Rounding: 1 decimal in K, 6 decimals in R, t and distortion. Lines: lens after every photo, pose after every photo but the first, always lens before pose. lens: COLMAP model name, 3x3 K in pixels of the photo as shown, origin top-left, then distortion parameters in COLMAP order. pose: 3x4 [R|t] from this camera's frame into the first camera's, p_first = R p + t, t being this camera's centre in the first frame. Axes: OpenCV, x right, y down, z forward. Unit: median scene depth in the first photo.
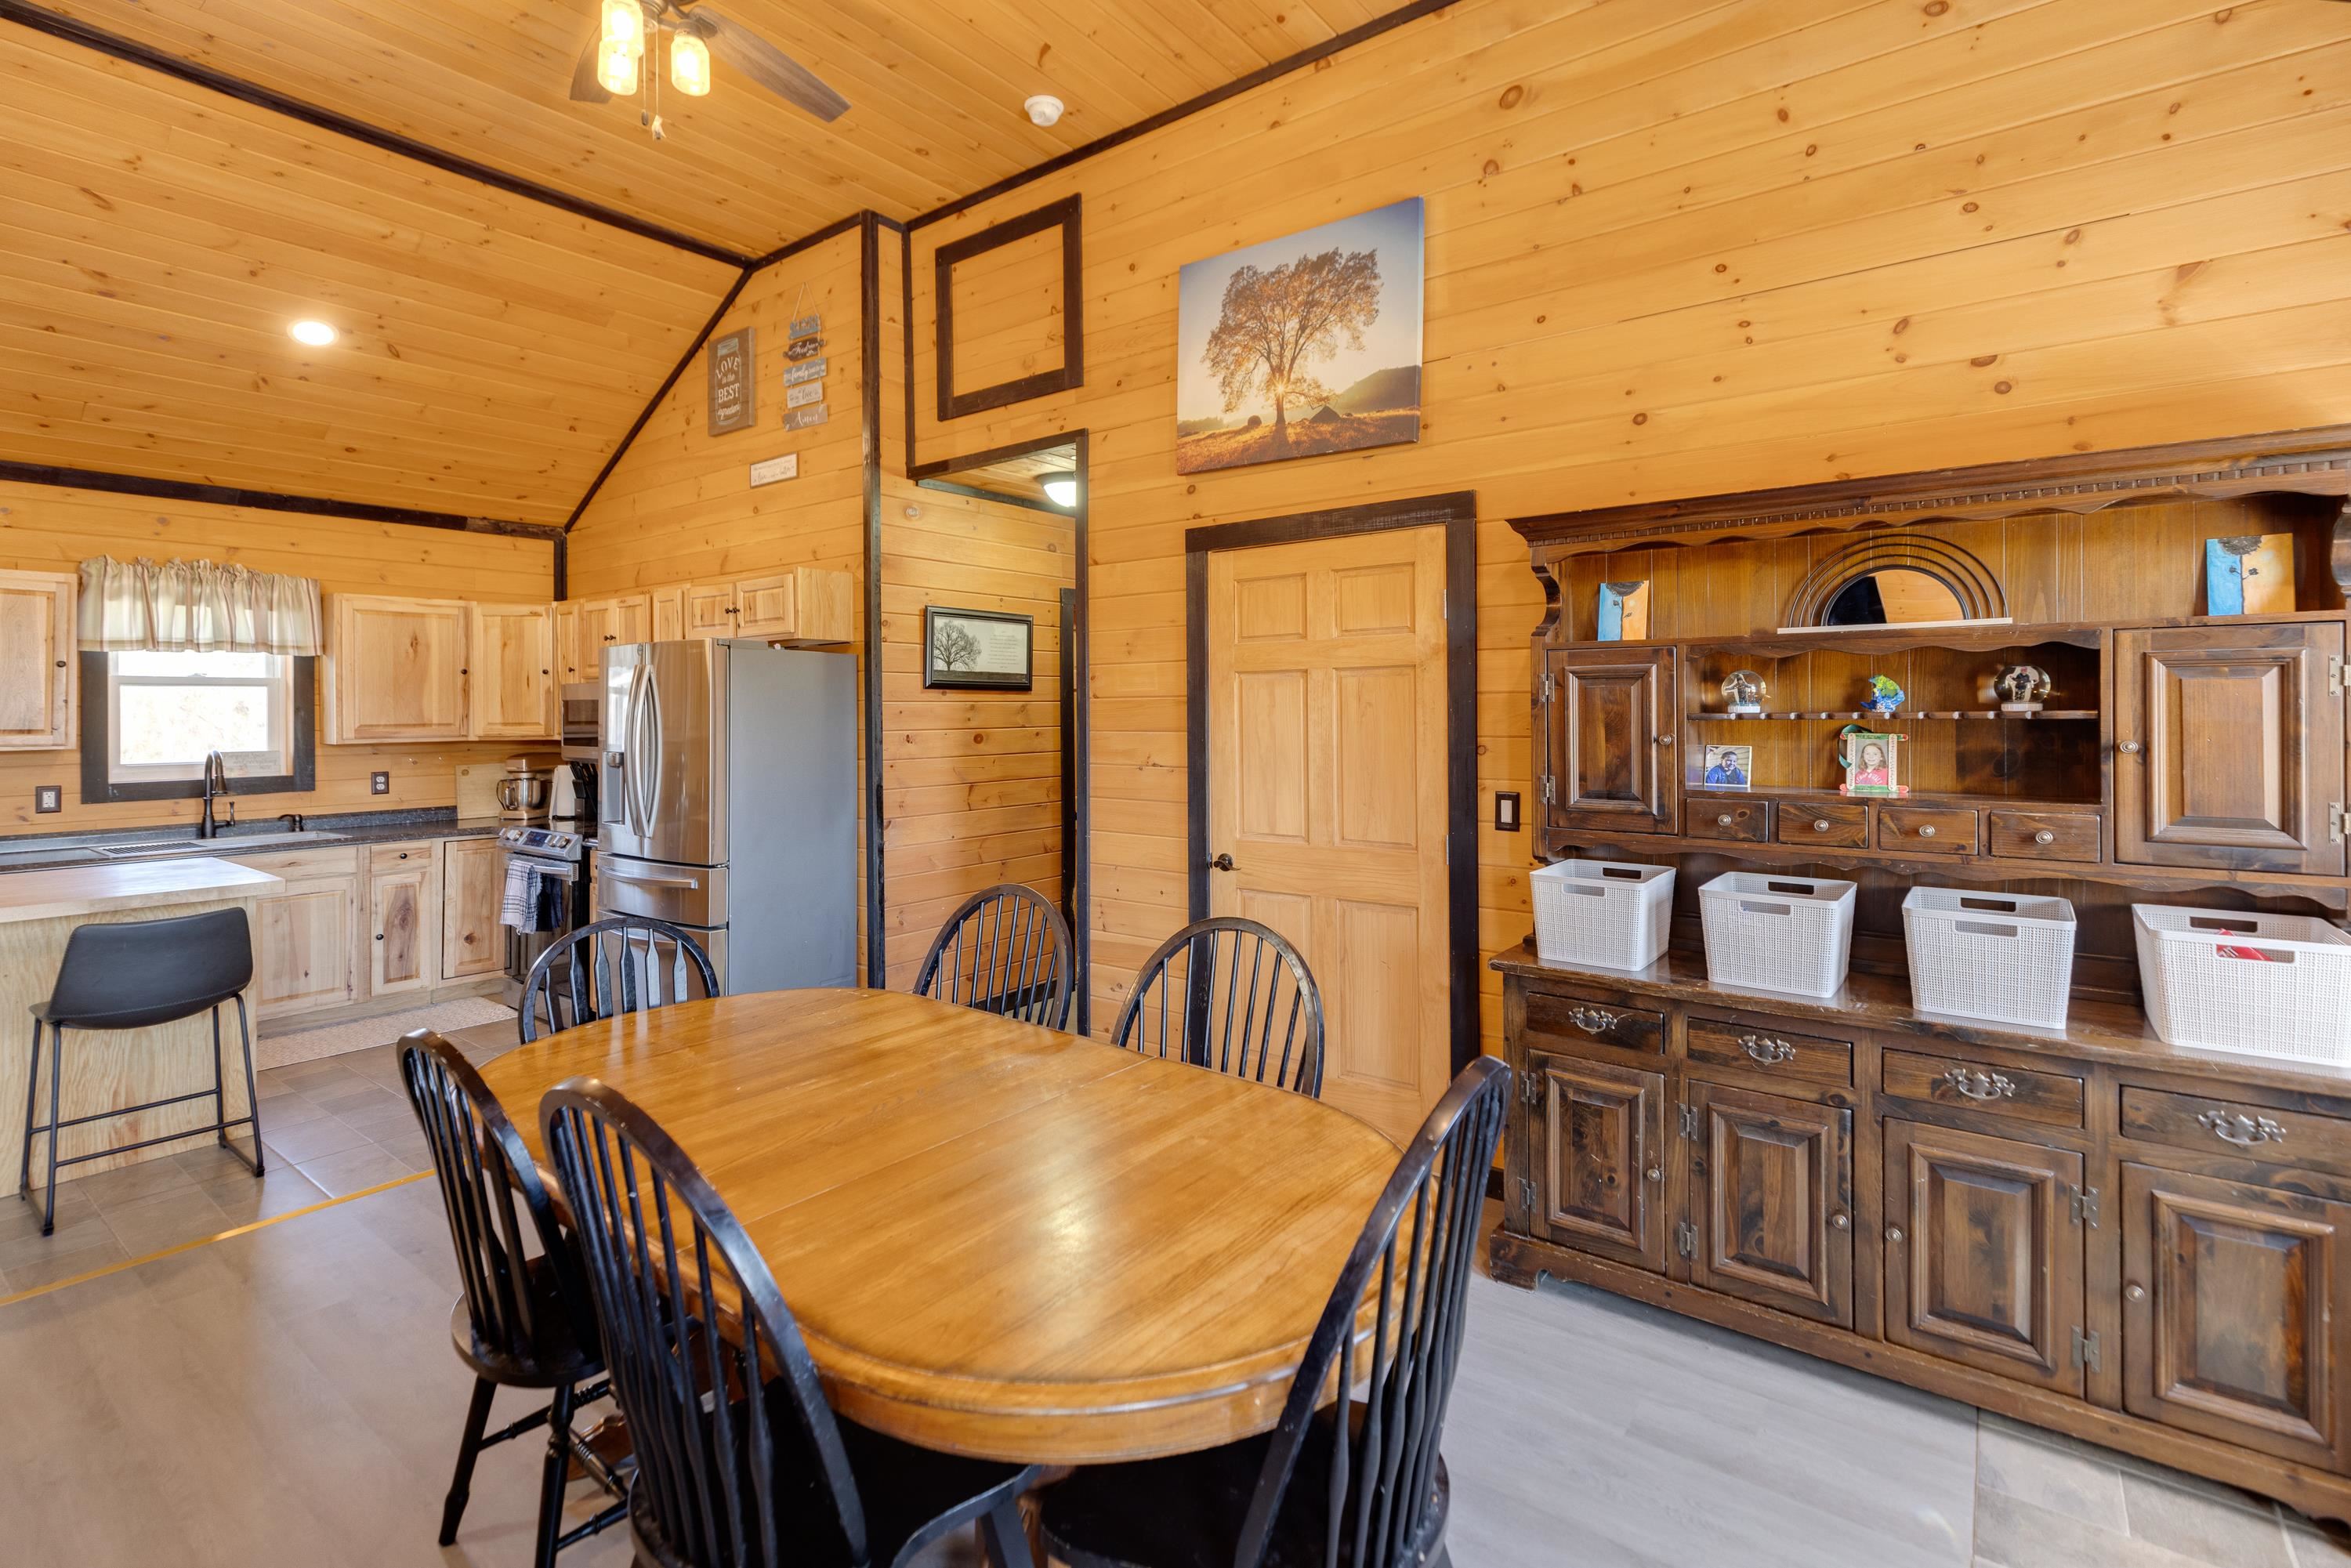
lens RADIAL K [[1090.5, 0, 1185.5], [0, 1090.5, 705.2], [0, 0, 1]] dist [0.003492, 0.000443]
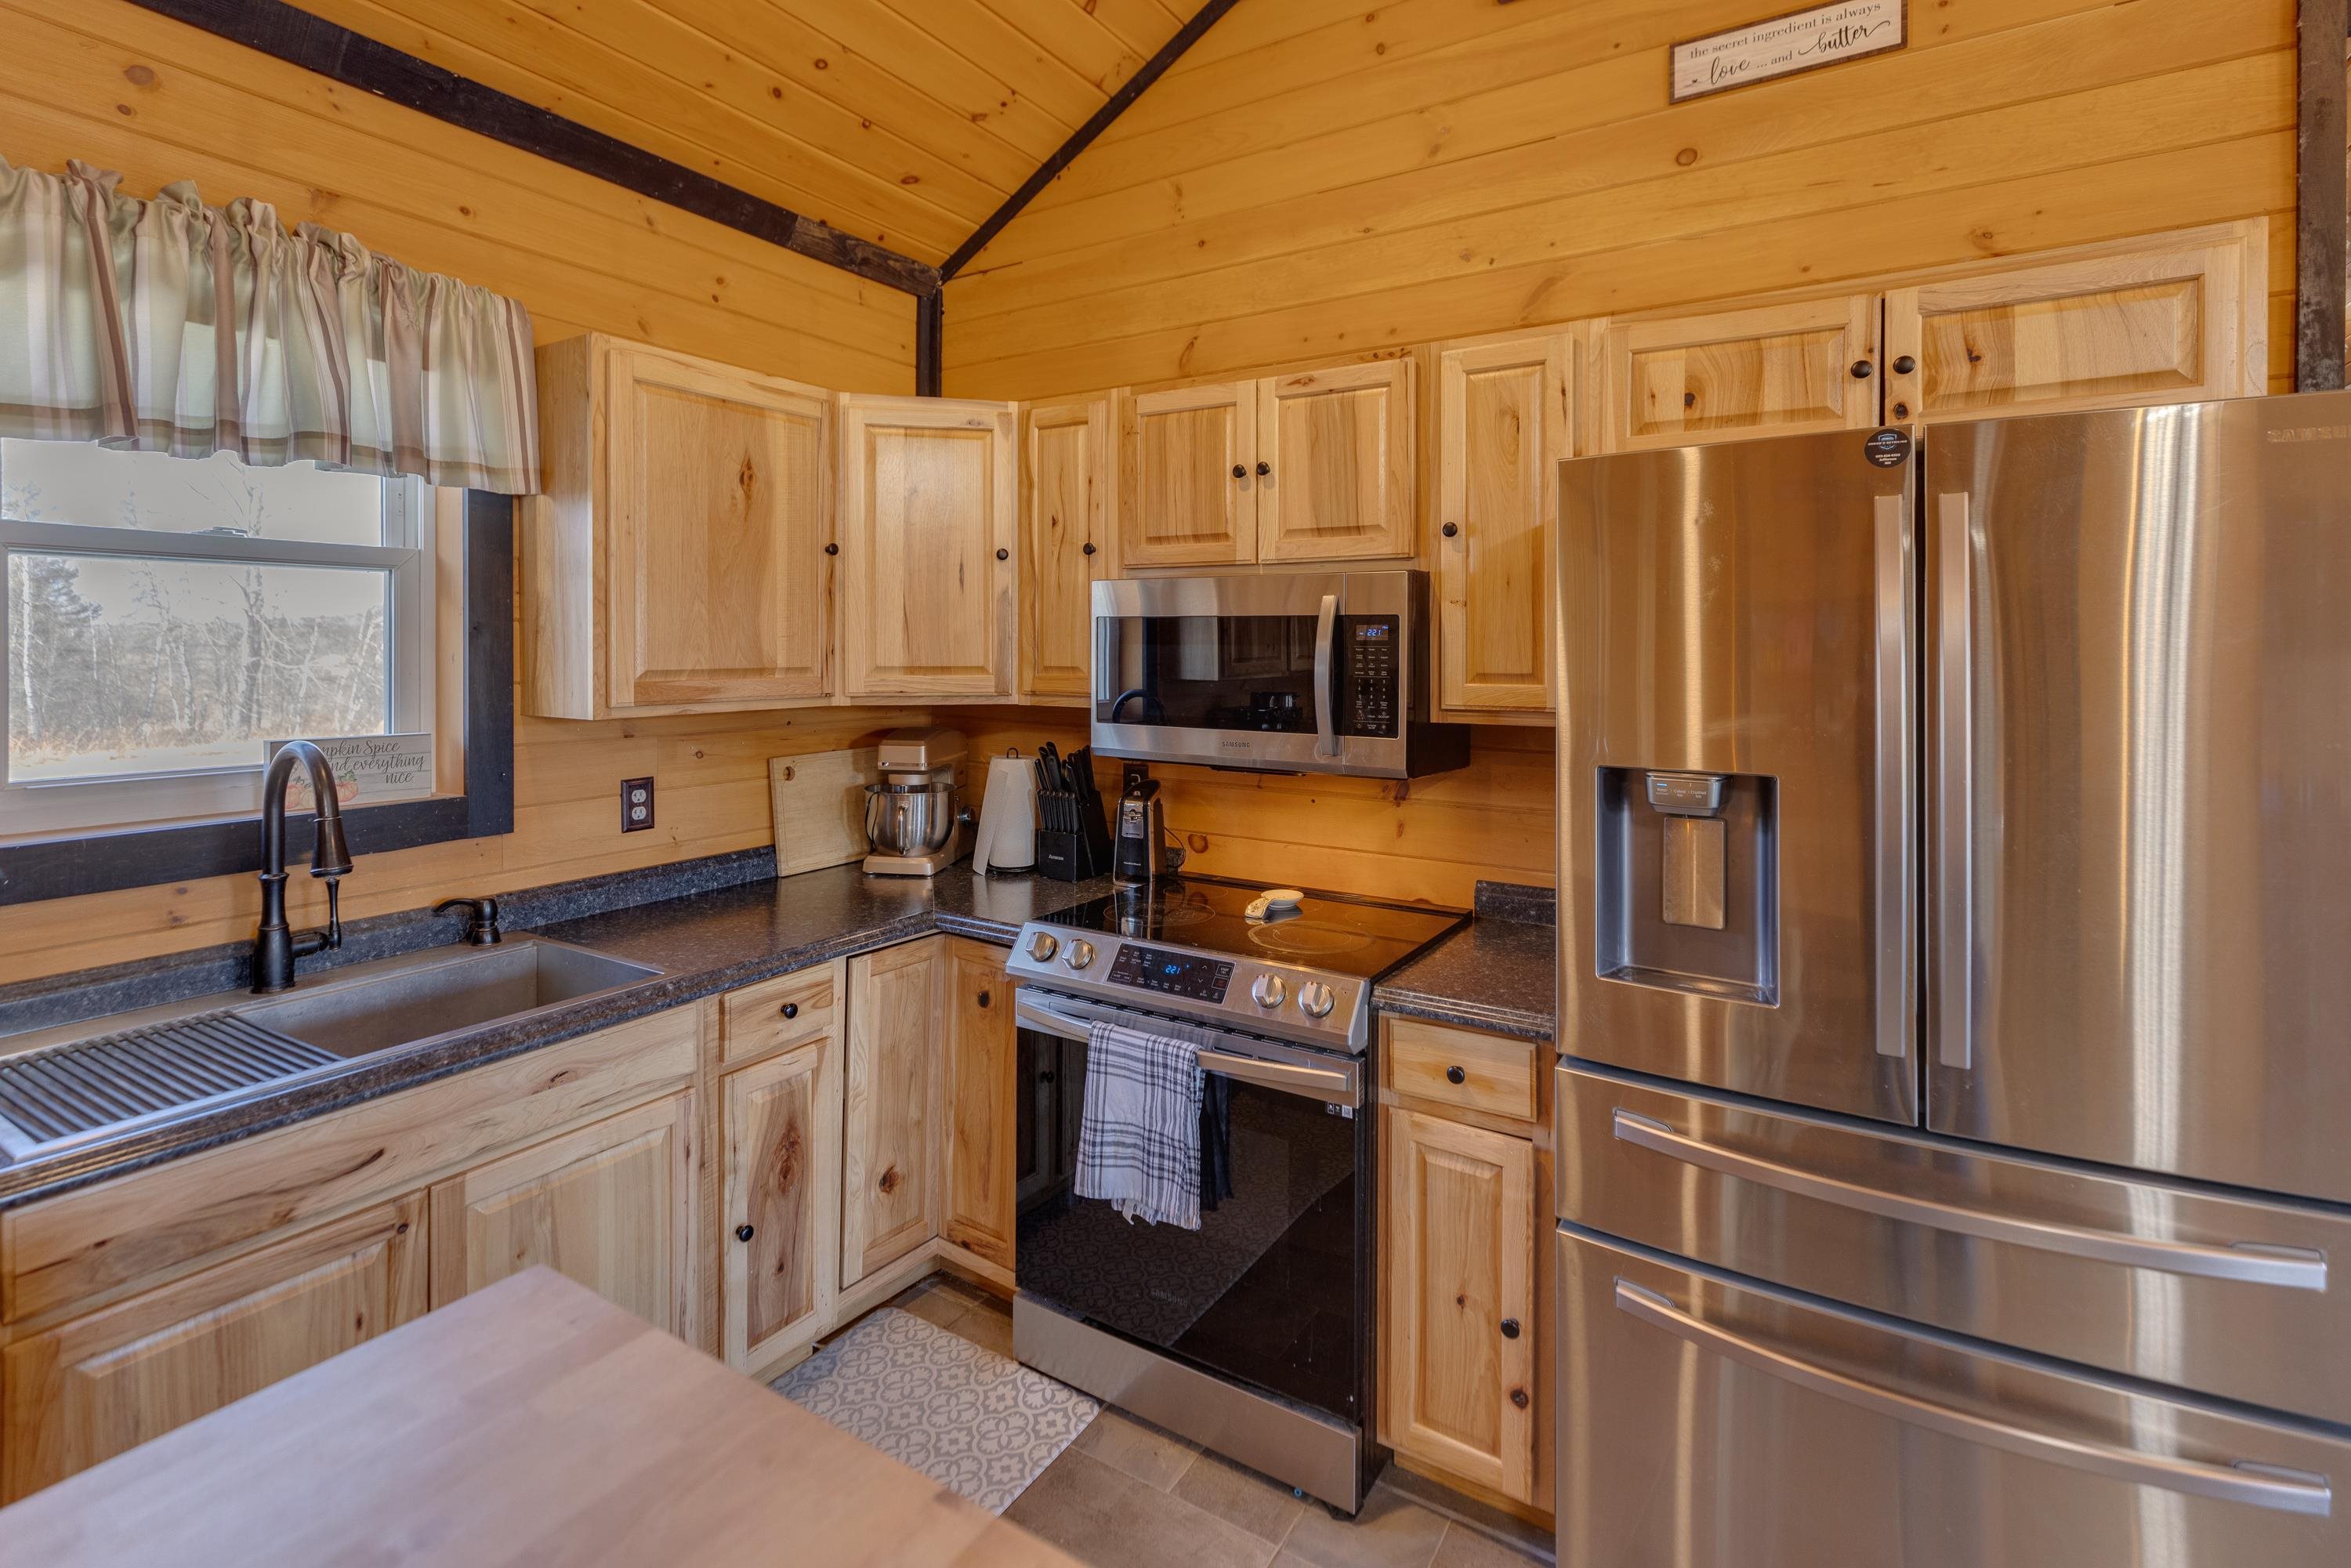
lens RADIAL K [[1107.5, 0, 1175.0], [0, 1107.5, 654.2], [0, 0, 1]] dist [0.006326, 0.000187]
pose [[0.996029, 0.010853, 0.088361, -0.689322], [-0.011712, 0.999889, 0.009209, 0.007041], [-0.088251, -0.010207, 0.996046, 0.668065]]
